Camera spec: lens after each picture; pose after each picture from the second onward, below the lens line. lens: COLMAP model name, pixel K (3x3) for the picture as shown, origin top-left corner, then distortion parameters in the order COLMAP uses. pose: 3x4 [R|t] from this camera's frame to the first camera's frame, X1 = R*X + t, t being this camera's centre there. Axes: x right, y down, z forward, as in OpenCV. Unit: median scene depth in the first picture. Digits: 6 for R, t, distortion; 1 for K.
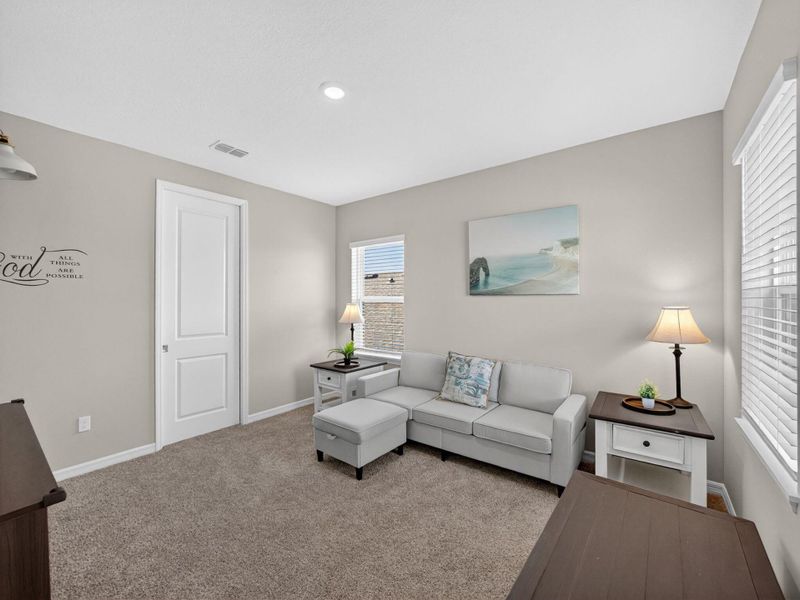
lens RADIAL K [[329.4, 0, 402.2], [0, 329.4, 300.2], [0, 0, 1]] dist [-0.013171, 0.004911]
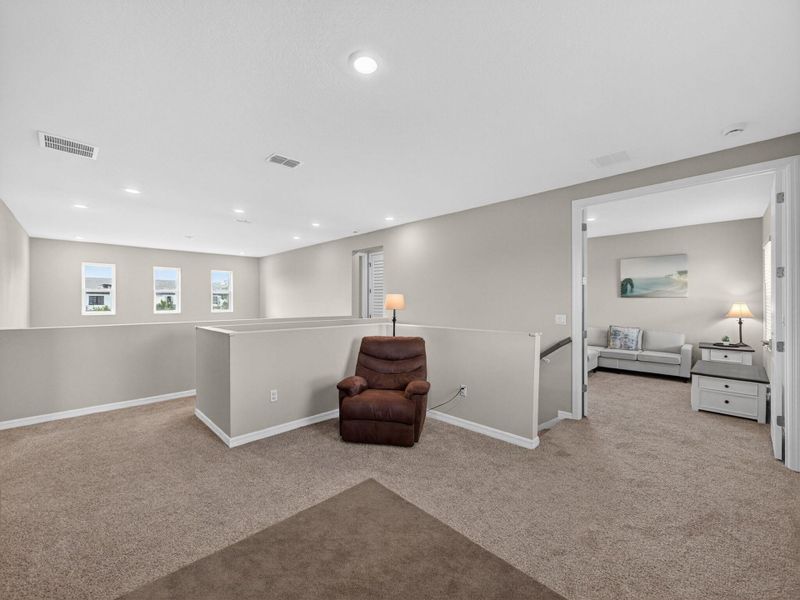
lens RADIAL K [[322.8, 0, 397.6], [0, 322.8, 298.4], [0, 0, 1]] dist [-0.010819, 0.003717]
pose [[0.992456, 0.000780, -0.122602, -1.010985], [-0.000885, 0.999999, -0.000796, -0.006752], [0.122601, 0.000899, 0.992456, -1.215432]]
